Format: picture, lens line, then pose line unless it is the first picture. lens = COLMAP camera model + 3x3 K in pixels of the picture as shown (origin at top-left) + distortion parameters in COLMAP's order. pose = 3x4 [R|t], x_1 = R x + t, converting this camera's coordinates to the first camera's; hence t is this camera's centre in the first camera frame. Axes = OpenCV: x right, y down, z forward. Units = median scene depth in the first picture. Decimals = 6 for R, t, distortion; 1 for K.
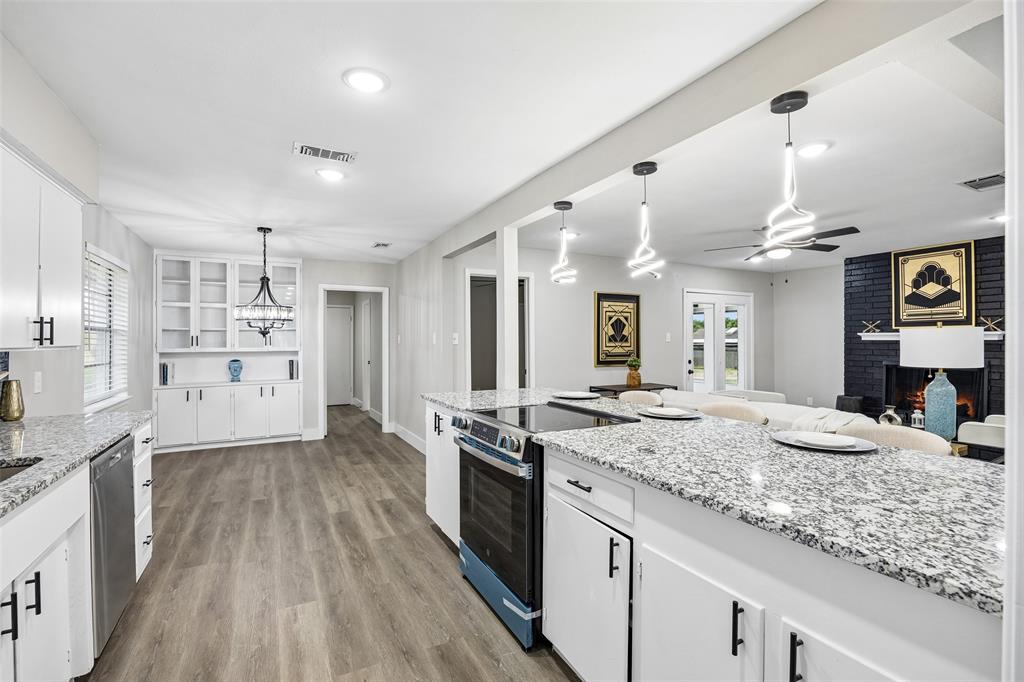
lens RADIAL K [[452.5, 0, 500.1], [0, 452.5, 342.3], [0, 0, 1]] dist [-0.009726, -0.002102]
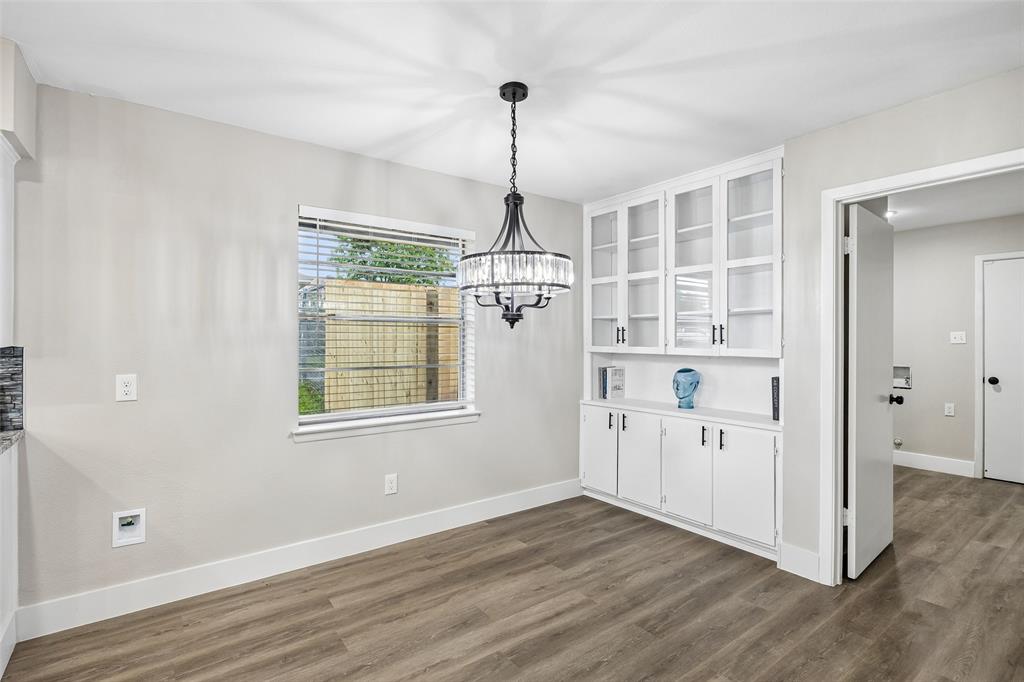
lens RADIAL K [[498.7, 0, 534.0], [0, 498.7, 340.1], [0, 0, 1]] dist [-0.021495, 0.001775]
pose [[0.167297, -0.004301, -0.985897, -0.020525], [0.004134, 0.999985, -0.003661, 0.004692], [0.985898, -0.003463, 0.167312, 0.749002]]
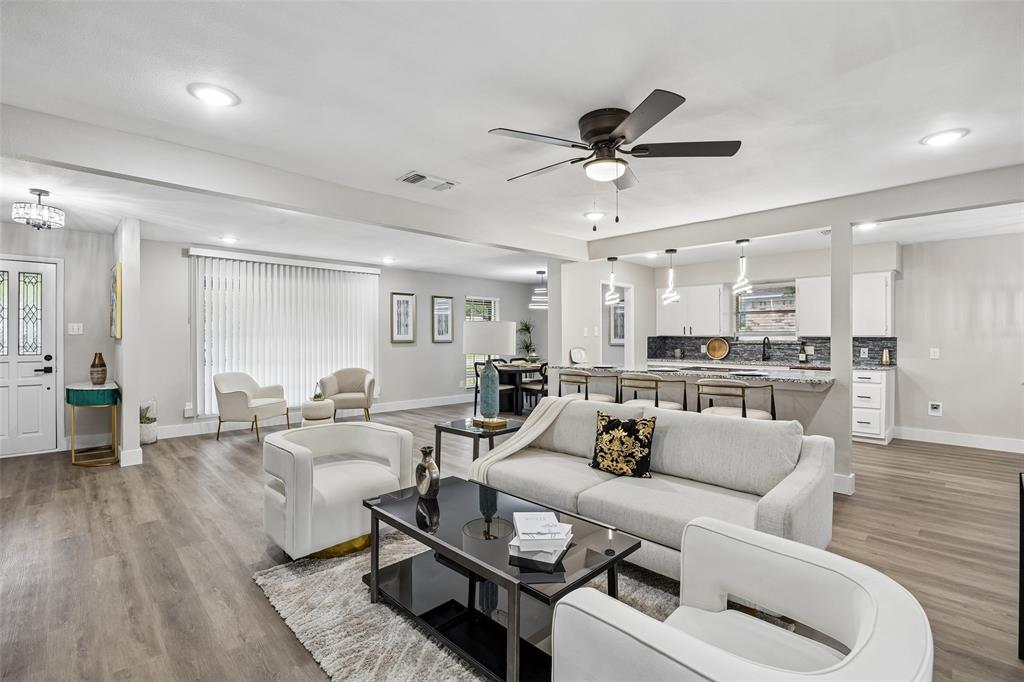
lens RADIAL K [[461.7, 0, 507.2], [0, 461.7, 338.4], [0, 0, 1]] dist [-0.014989, 0.001319]
pose [[-0.955935, 0.003646, -0.293556, 0.688401], [0.001535, 0.999971, 0.007422, 0.000384], [0.293575, 0.006644, -0.955913, 1.151392]]
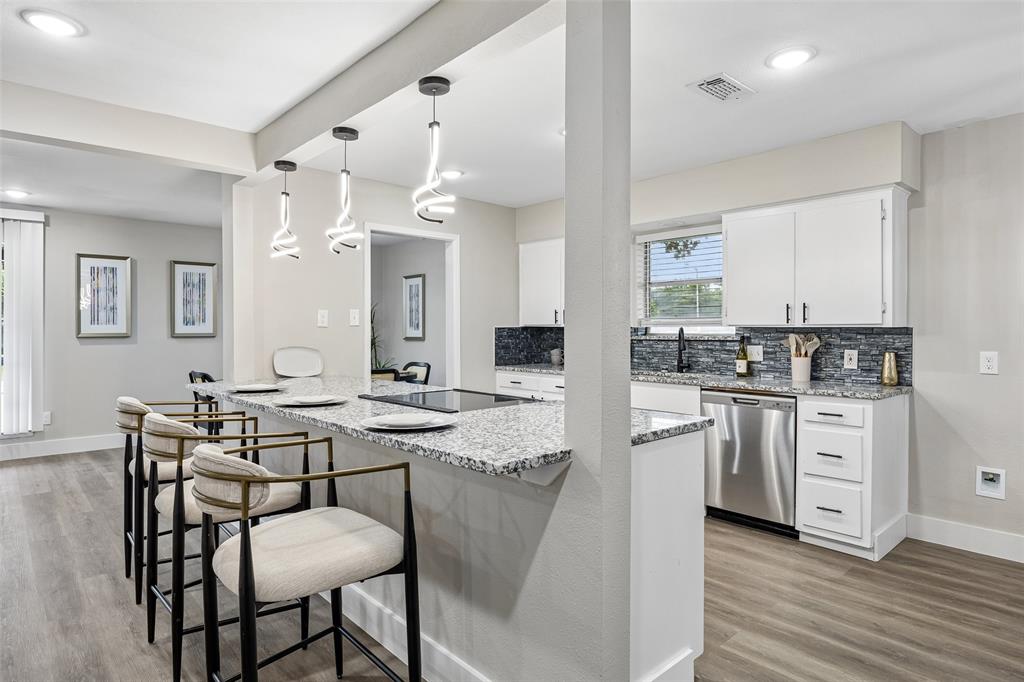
lens RADIAL K [[570.7, 0, 504.7], [0, 570.7, 331.8], [0, 0, 1]] dist [-0.001215, -0.000193]
pose [[-0.966706, 0.003797, -0.255862, 0.125612], [0.001841, 0.999967, 0.007883, 0.005561], [0.255884, 0.007150, -0.966681, 0.905897]]
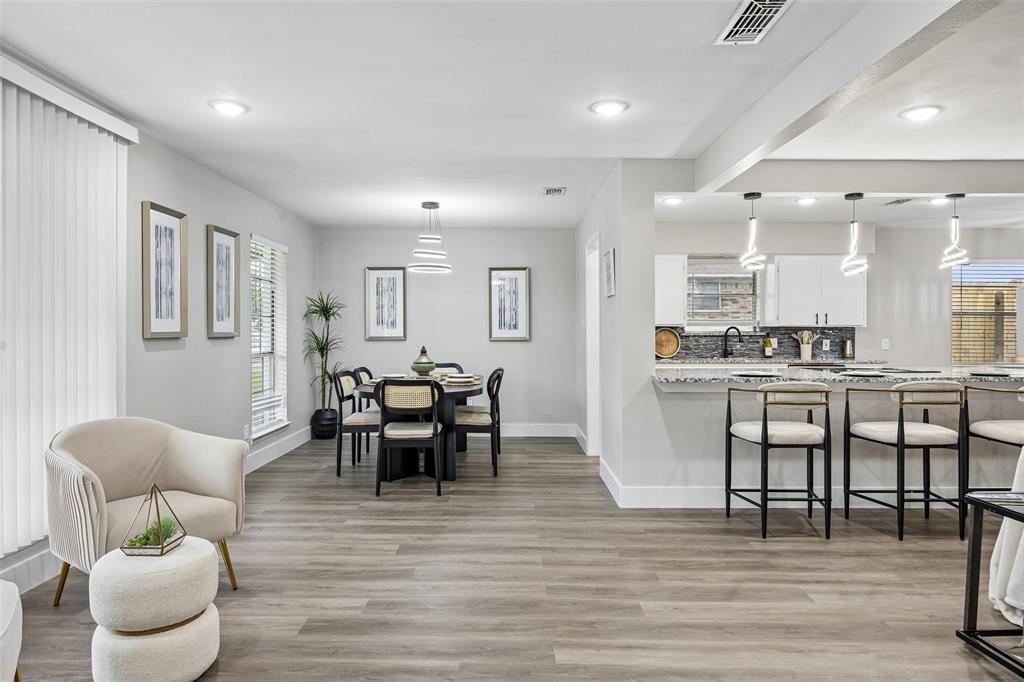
lens RADIAL K [[634.2, 0, 505.7], [0, 634.2, 329.2], [0, 0, 1]] dist [-0.009943, 0.006188]
pose [[-0.459837, 0.000632, -0.888003, 1.051966], [-0.001871, 0.999997, 0.001681, 0.009772], [0.888001, 0.002434, -0.459834, 0.379889]]
